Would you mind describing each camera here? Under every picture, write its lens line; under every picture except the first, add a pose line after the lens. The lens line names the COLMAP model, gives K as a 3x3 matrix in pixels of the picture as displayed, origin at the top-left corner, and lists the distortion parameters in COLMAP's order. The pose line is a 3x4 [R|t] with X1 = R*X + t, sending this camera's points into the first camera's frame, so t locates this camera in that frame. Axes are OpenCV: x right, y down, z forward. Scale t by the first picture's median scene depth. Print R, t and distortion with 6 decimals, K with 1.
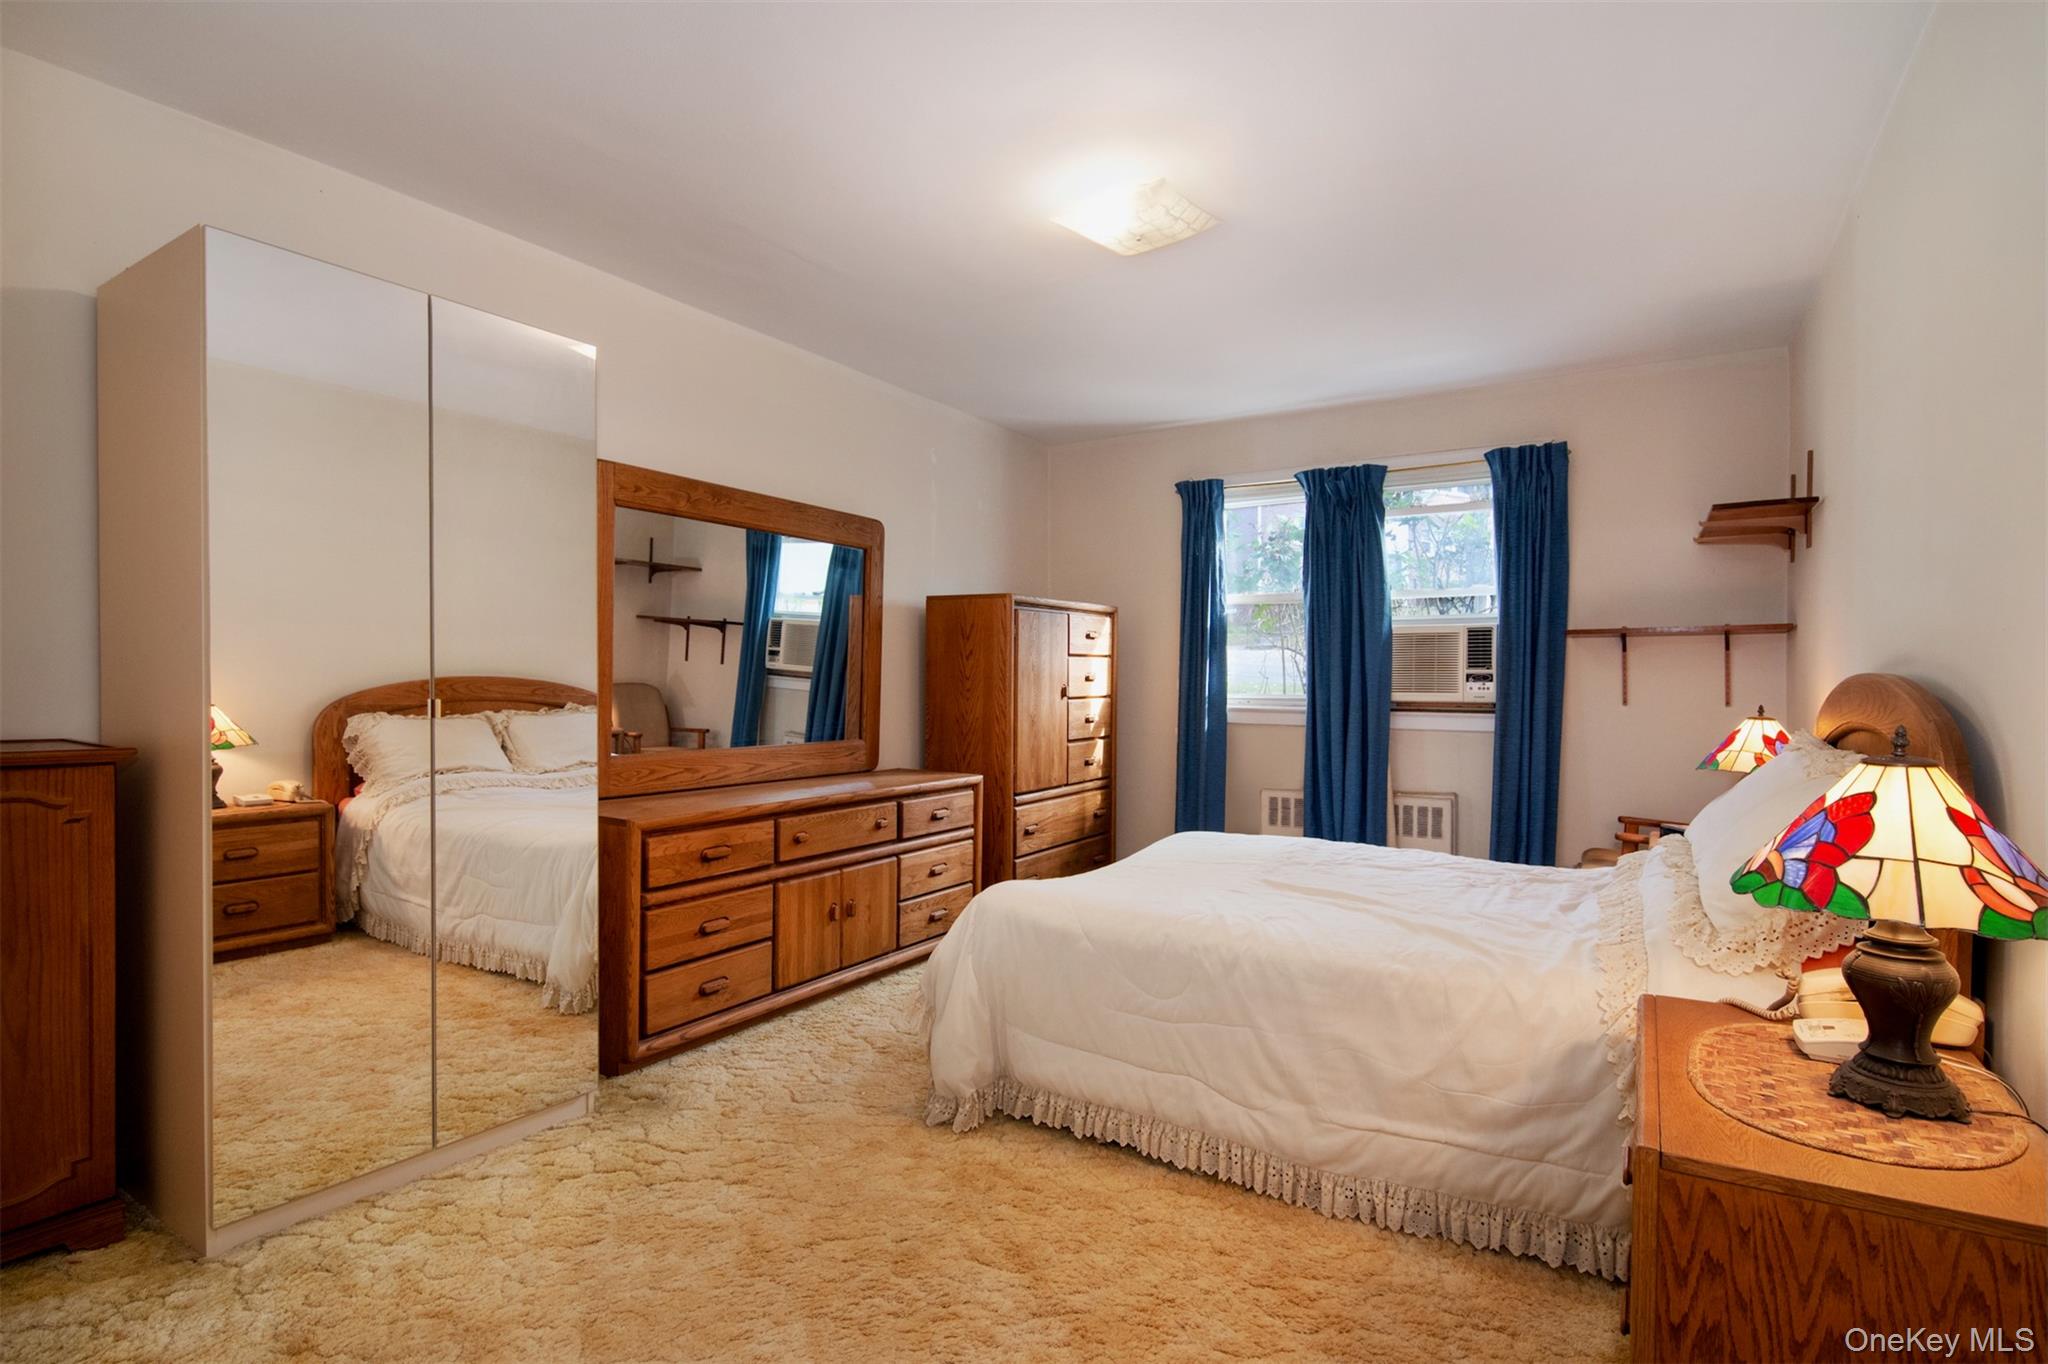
lens RADIAL K [[1005.4, 0, 1017.6], [0, 1005.4, 679.0], [0, 0, 1]] dist [-0.002394, -0.010408]
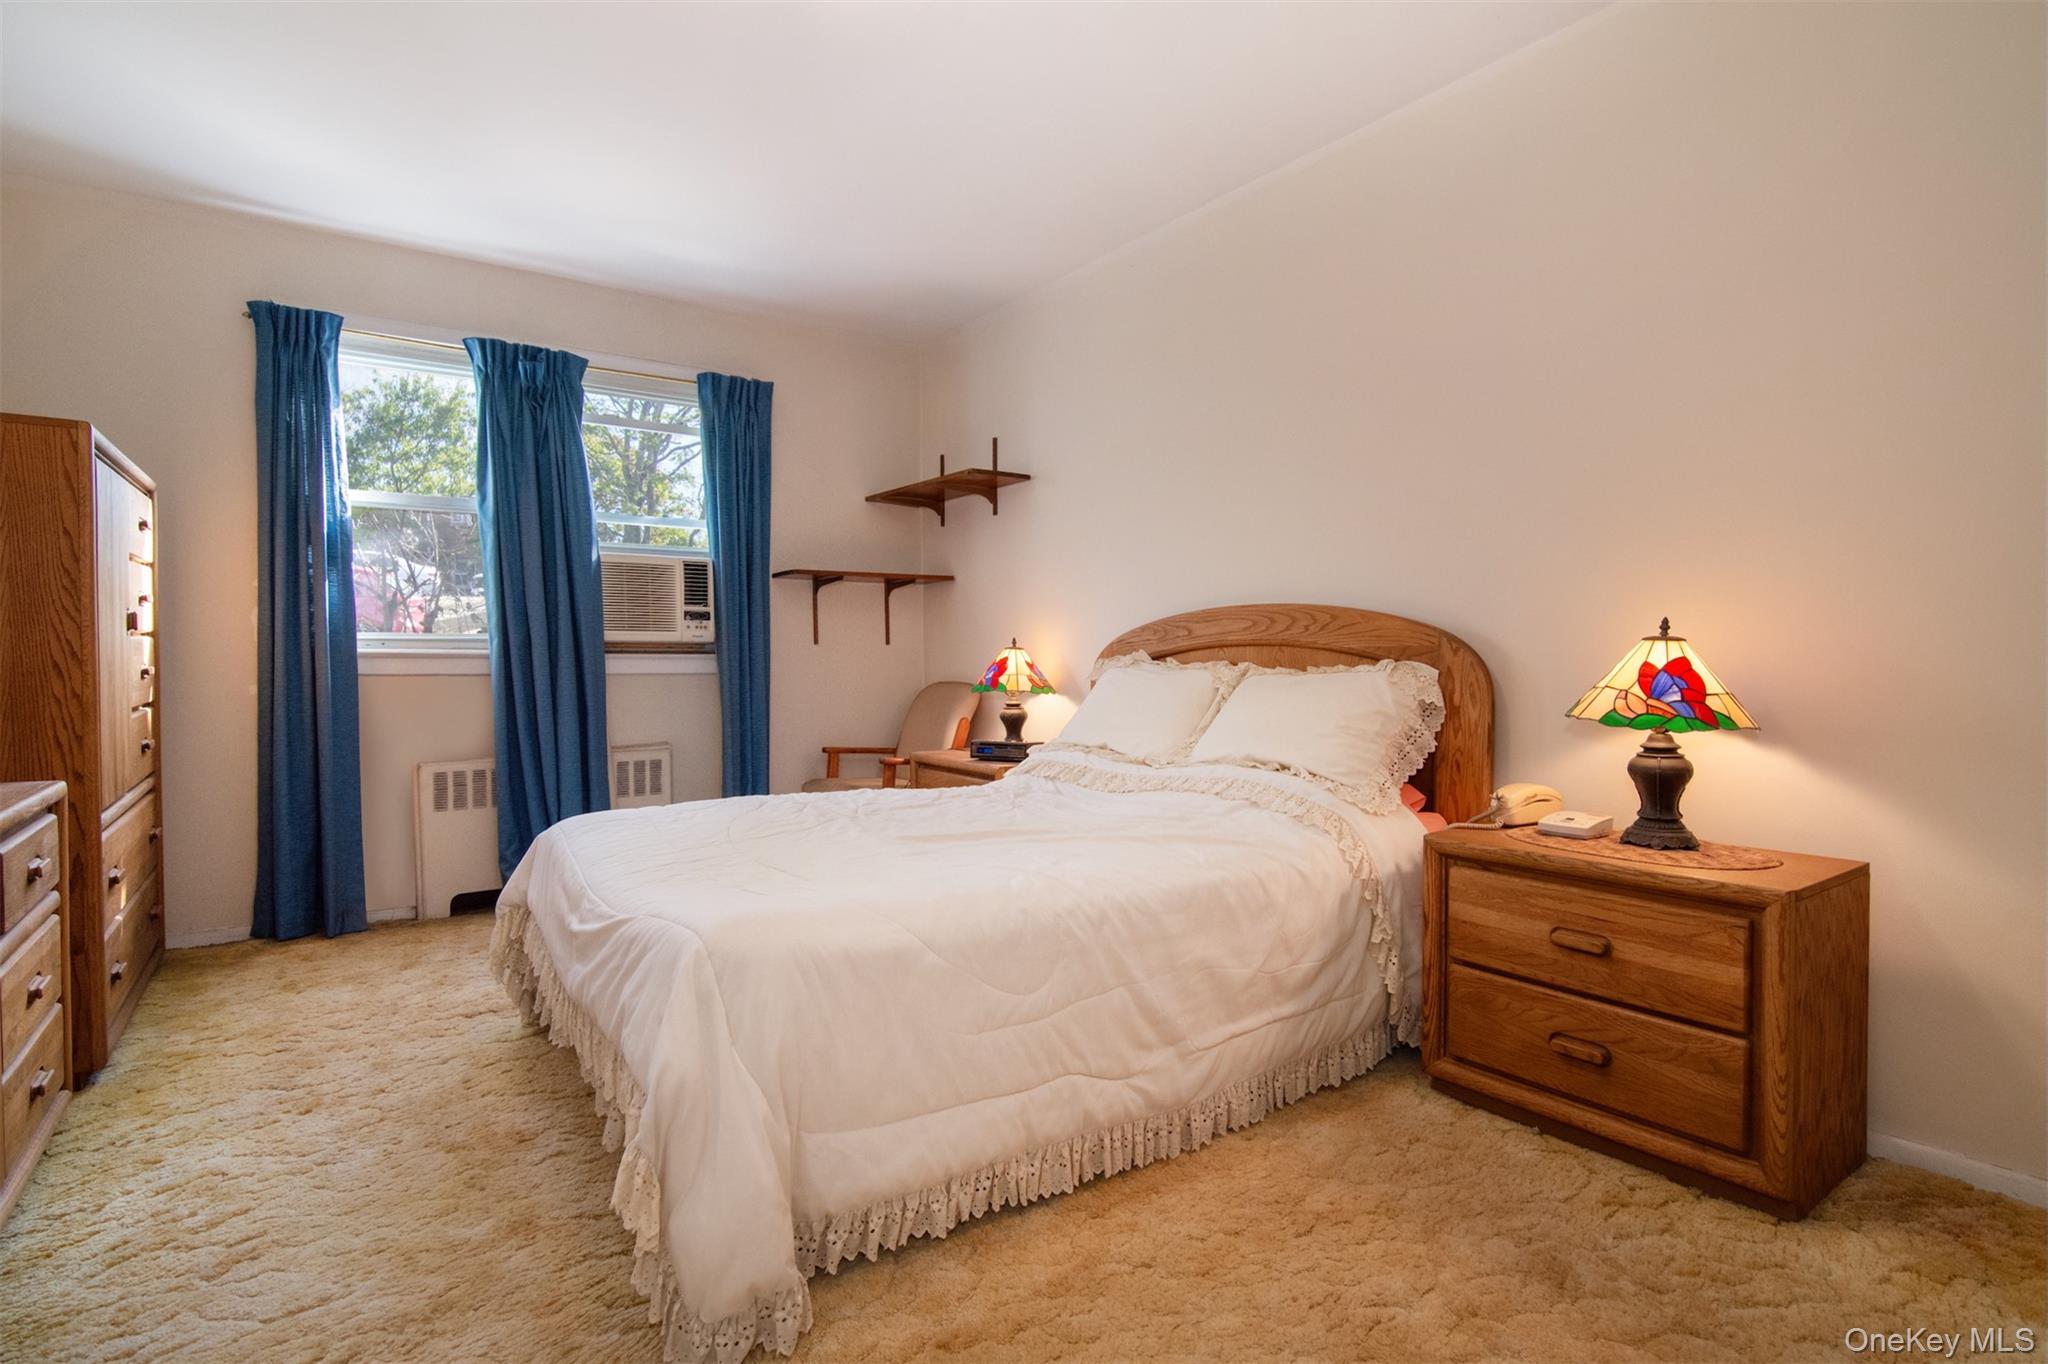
lens RADIAL K [[1005.4, 0, 1017.6], [0, 1005.4, 679.0], [0, 0, 1]] dist [-0.002394, -0.010408]
pose [[0.392152, -0.027458, 0.919490, -0.283521], [-0.002542, 0.999518, 0.030932, 0.028088], [-0.919897, -0.014467, 0.391894, 0.362108]]
